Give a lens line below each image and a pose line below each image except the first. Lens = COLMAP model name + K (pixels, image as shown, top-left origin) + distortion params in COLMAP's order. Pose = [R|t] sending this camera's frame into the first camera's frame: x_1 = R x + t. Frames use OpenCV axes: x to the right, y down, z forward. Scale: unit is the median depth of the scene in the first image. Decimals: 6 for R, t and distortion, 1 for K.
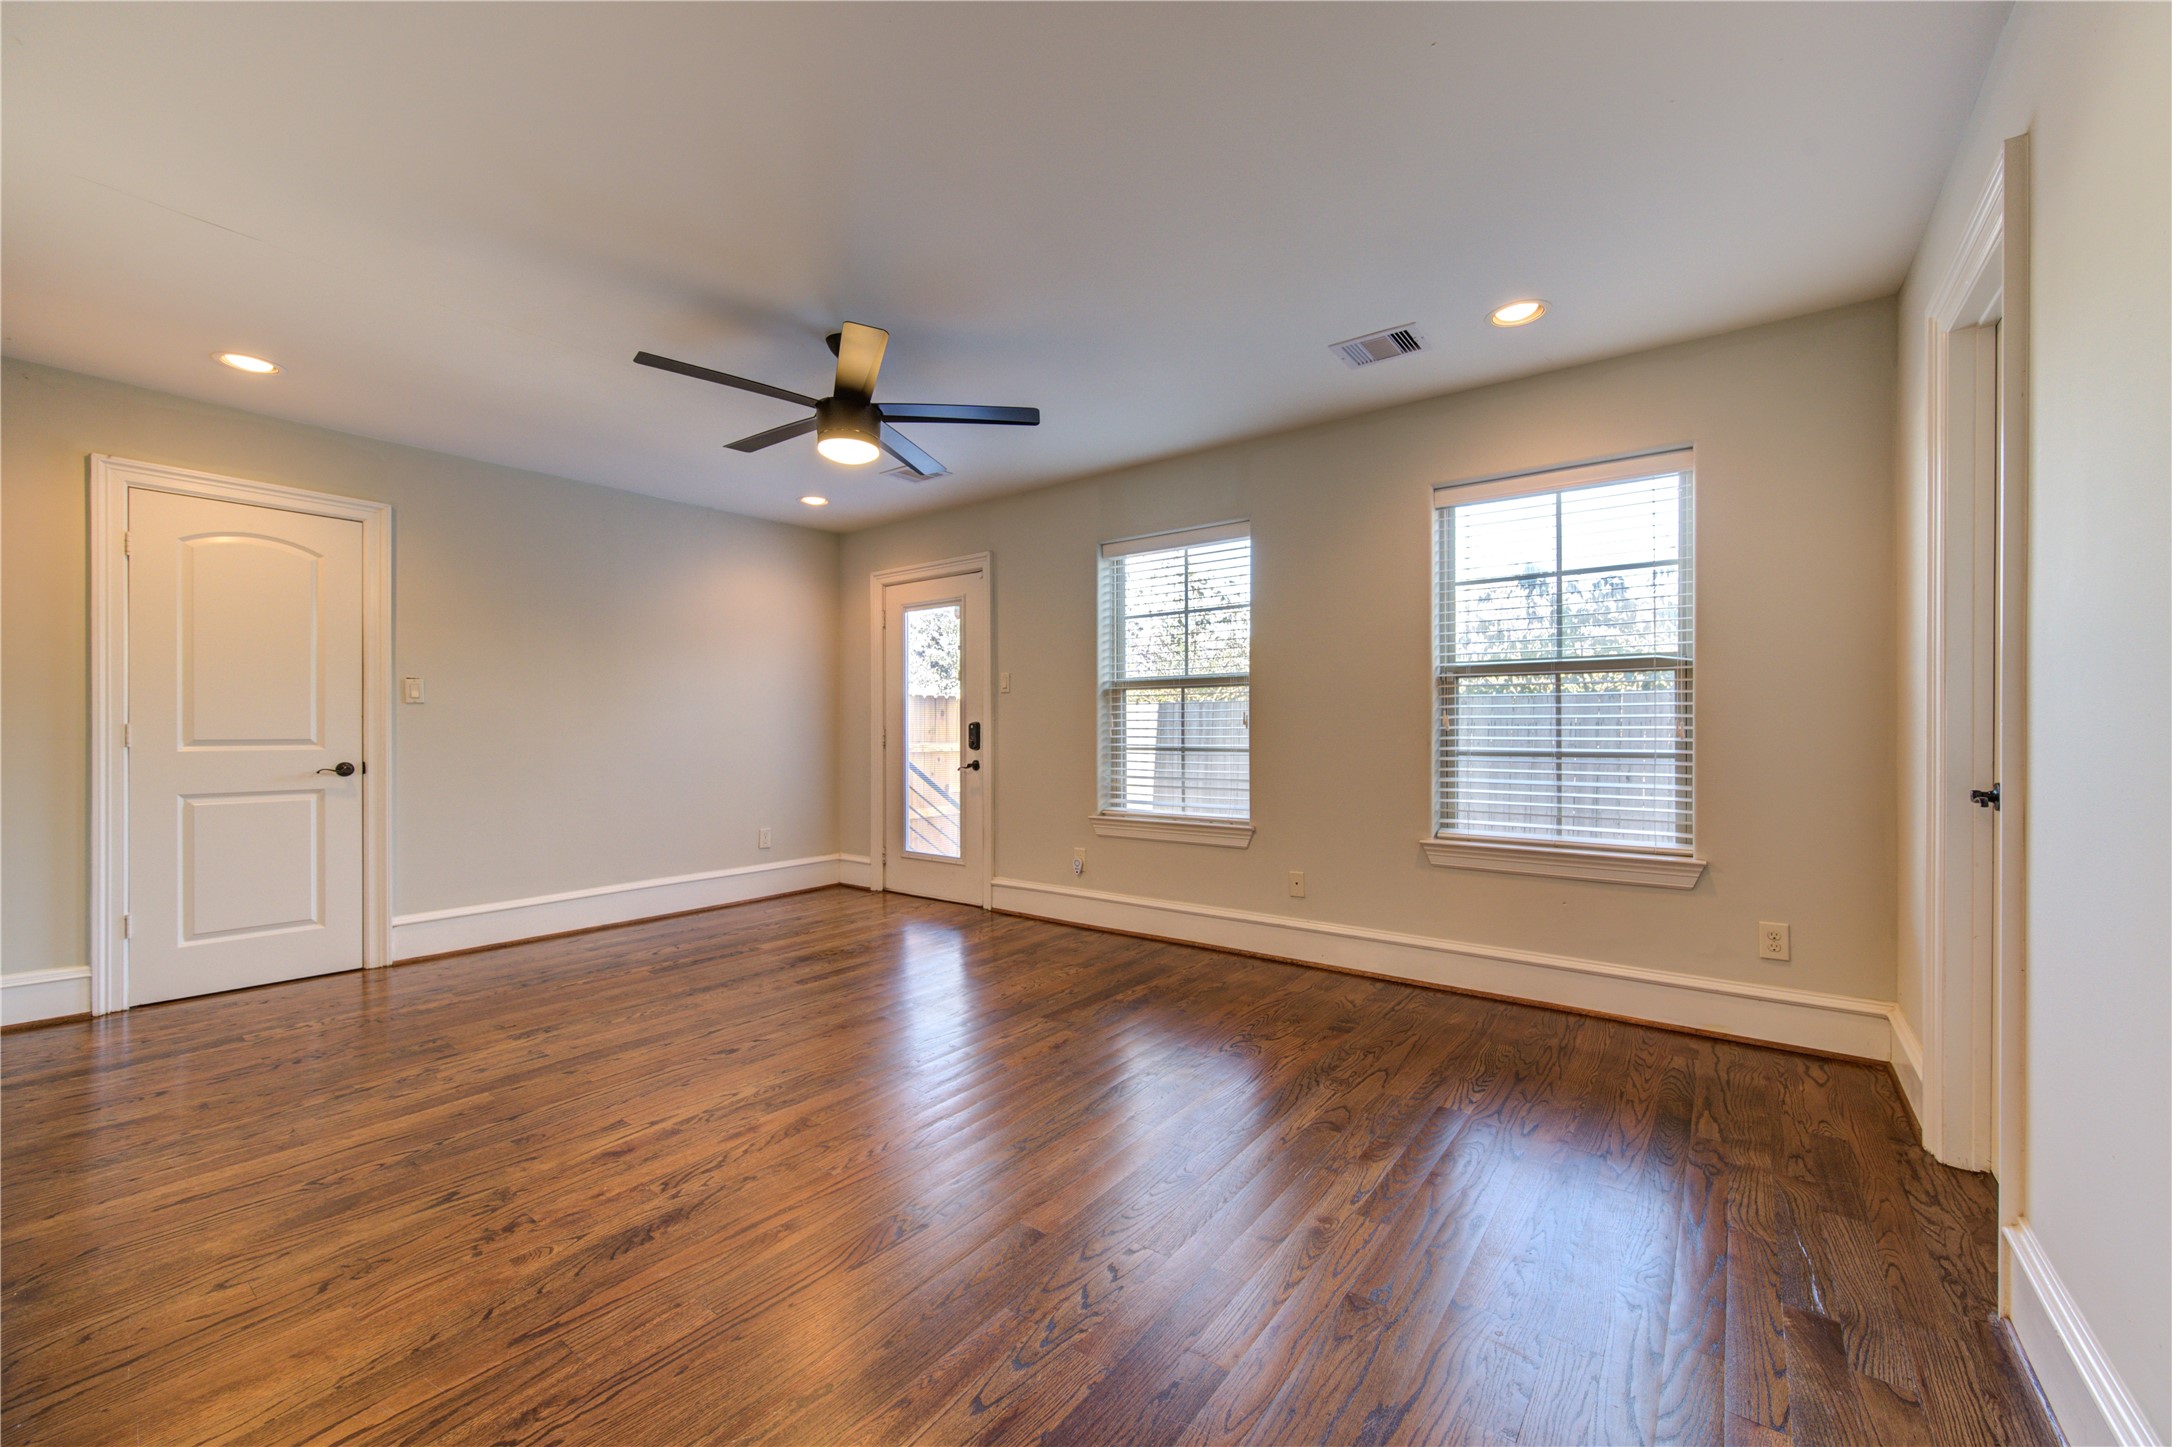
lens RADIAL K [[860.9, 0, 1069.3], [0, 860.9, 721.9], [0, 0, 1]] dist [-0.004253, 0.001576]
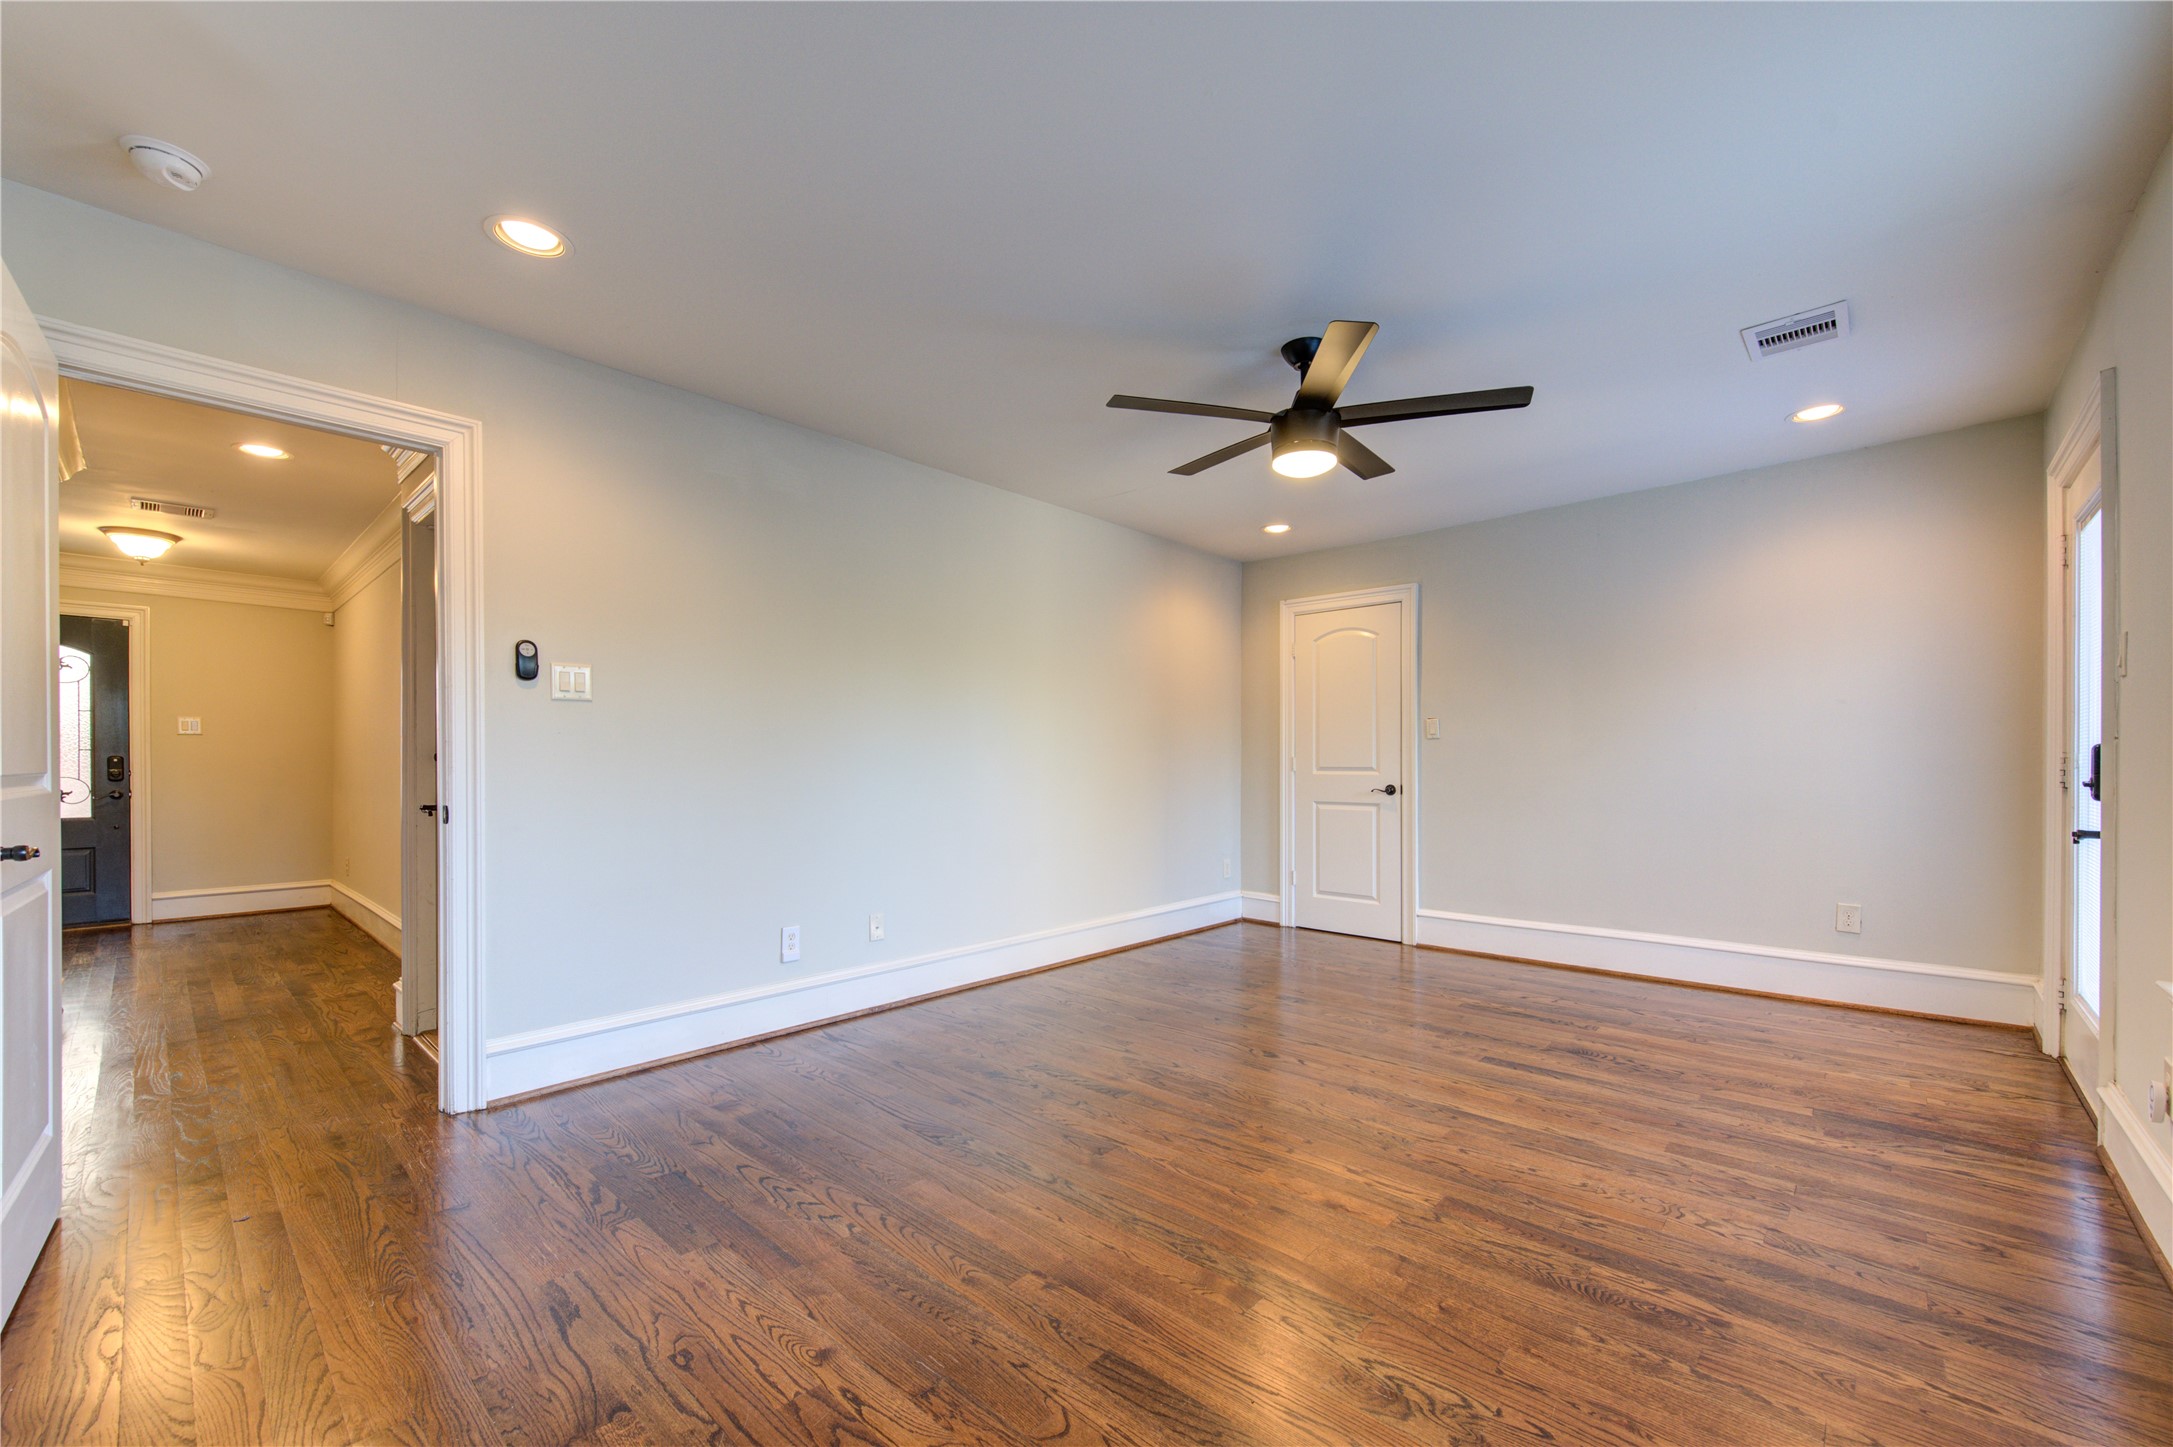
lens RADIAL K [[861.3, 0, 1096.3], [0, 861.3, 770.4], [0, 0, 1]] dist [-0.004253, 0.001576]
pose [[-0.068000, 0.015248, -0.997569, 0.619821], [0.008479, 0.999856, 0.014705, 0.000840], [0.997649, -0.007459, -0.068120, 0.743988]]
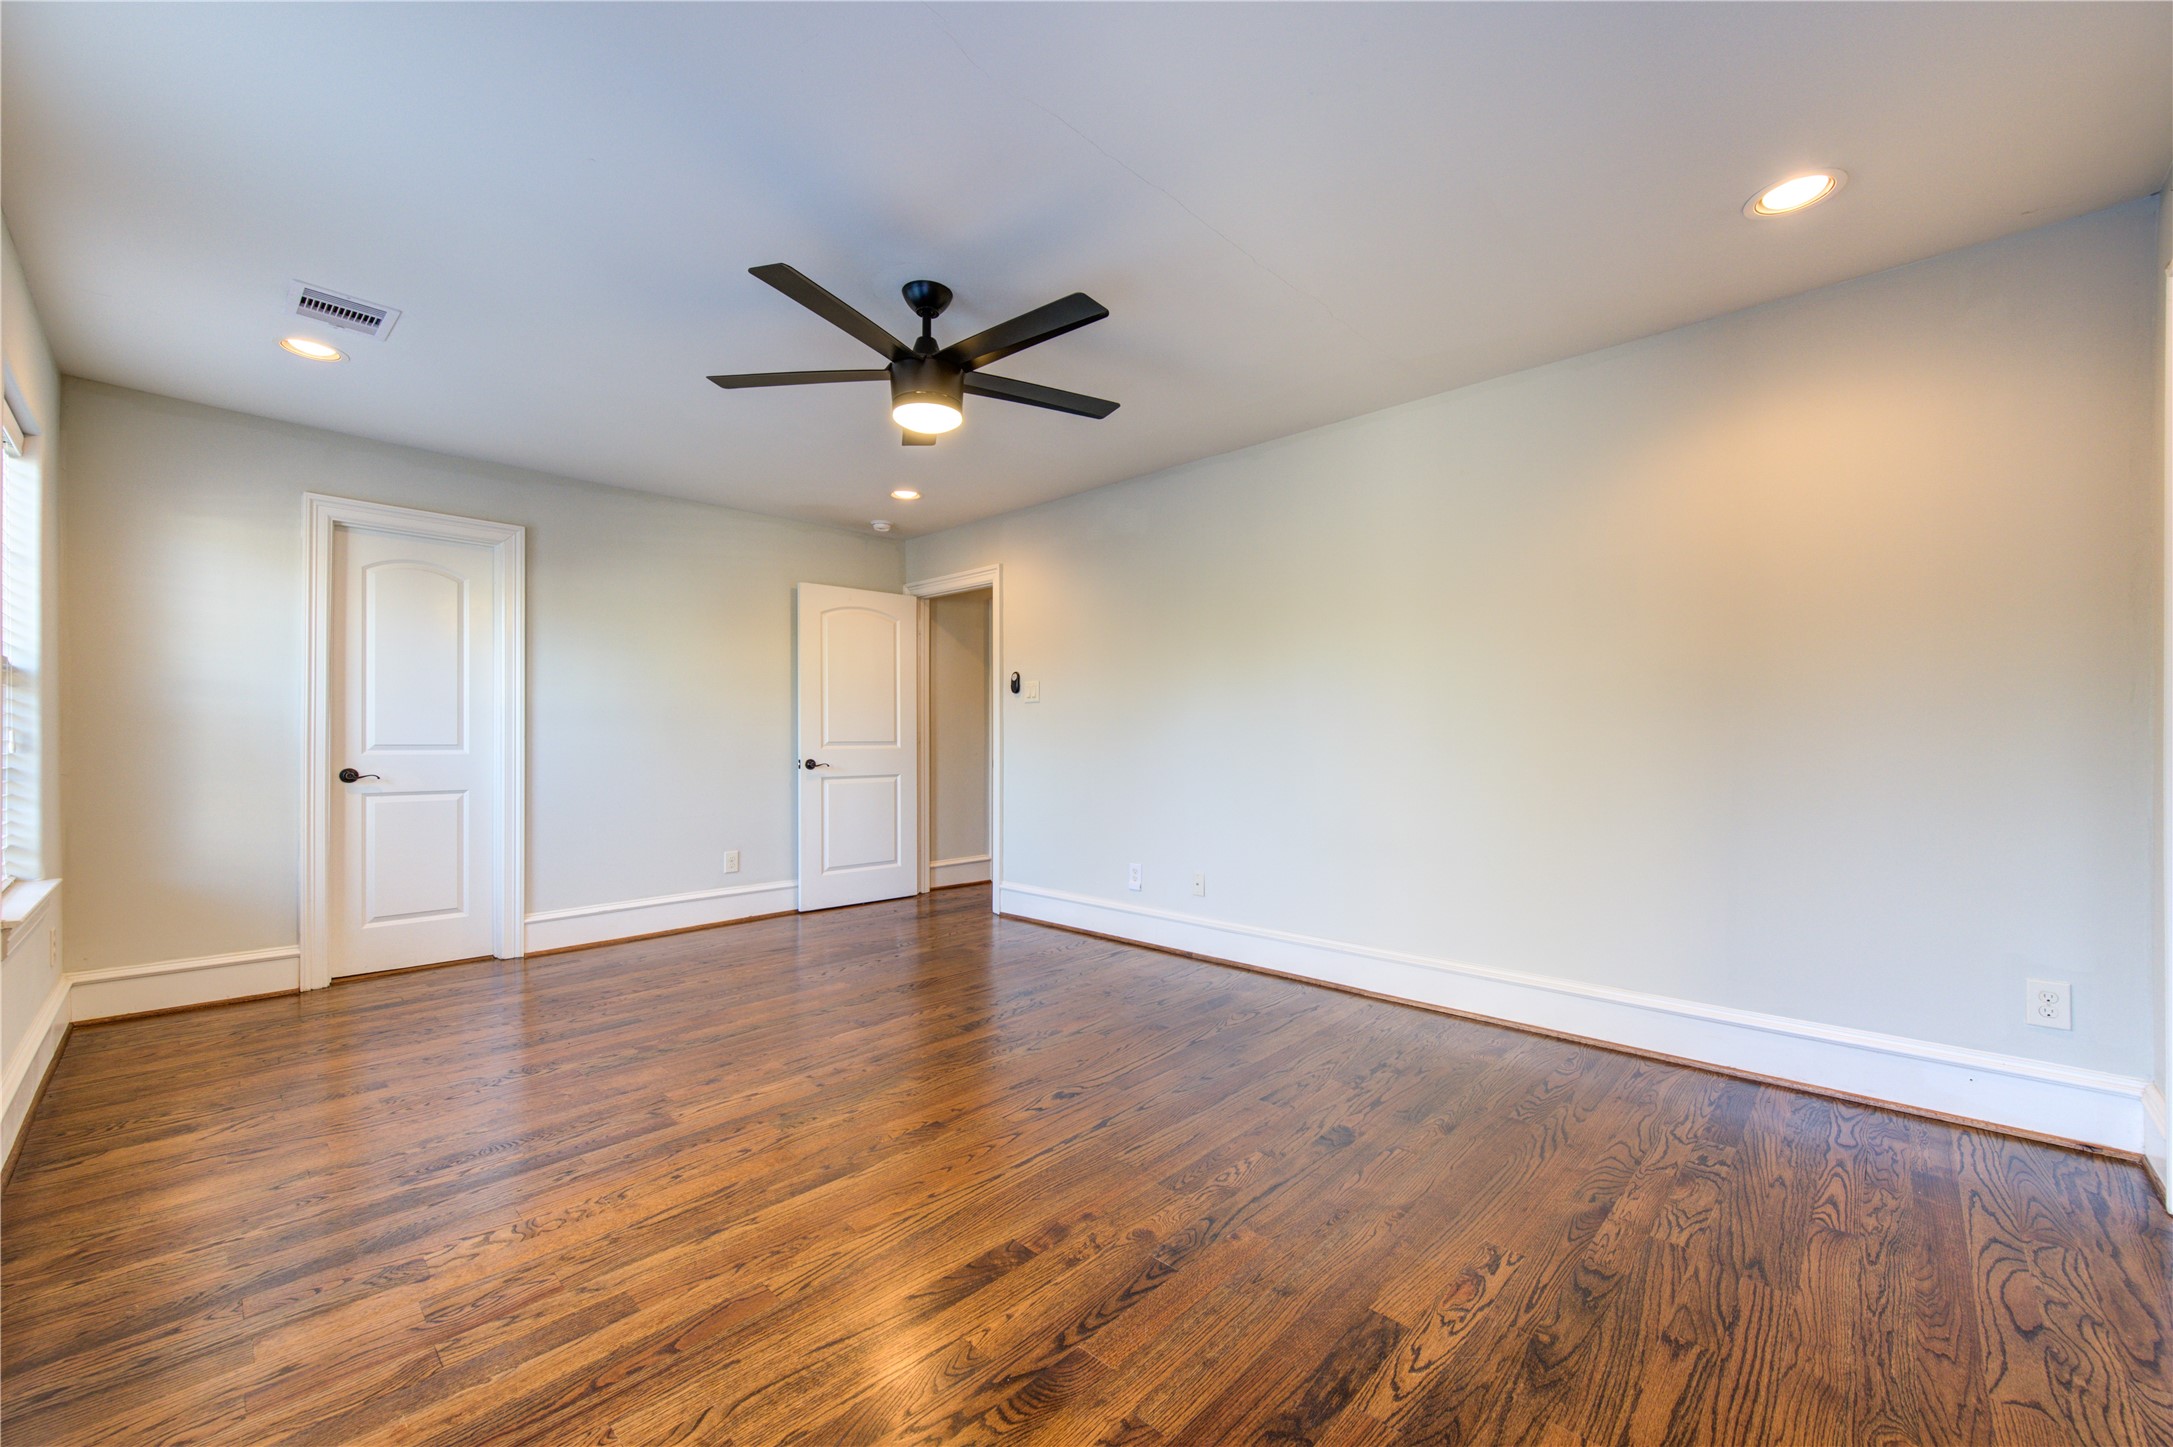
lens RADIAL K [[861.3, 0, 1095.1], [0, 861.3, 730.0], [0, 0, 1]] dist [-0.004253, 0.001576]
pose [[-0.996604, 0.006230, 0.082111, -0.439394], [0.005087, 0.999887, -0.014118, 0.013729], [-0.082189, -0.013652, -0.996523, 1.647709]]
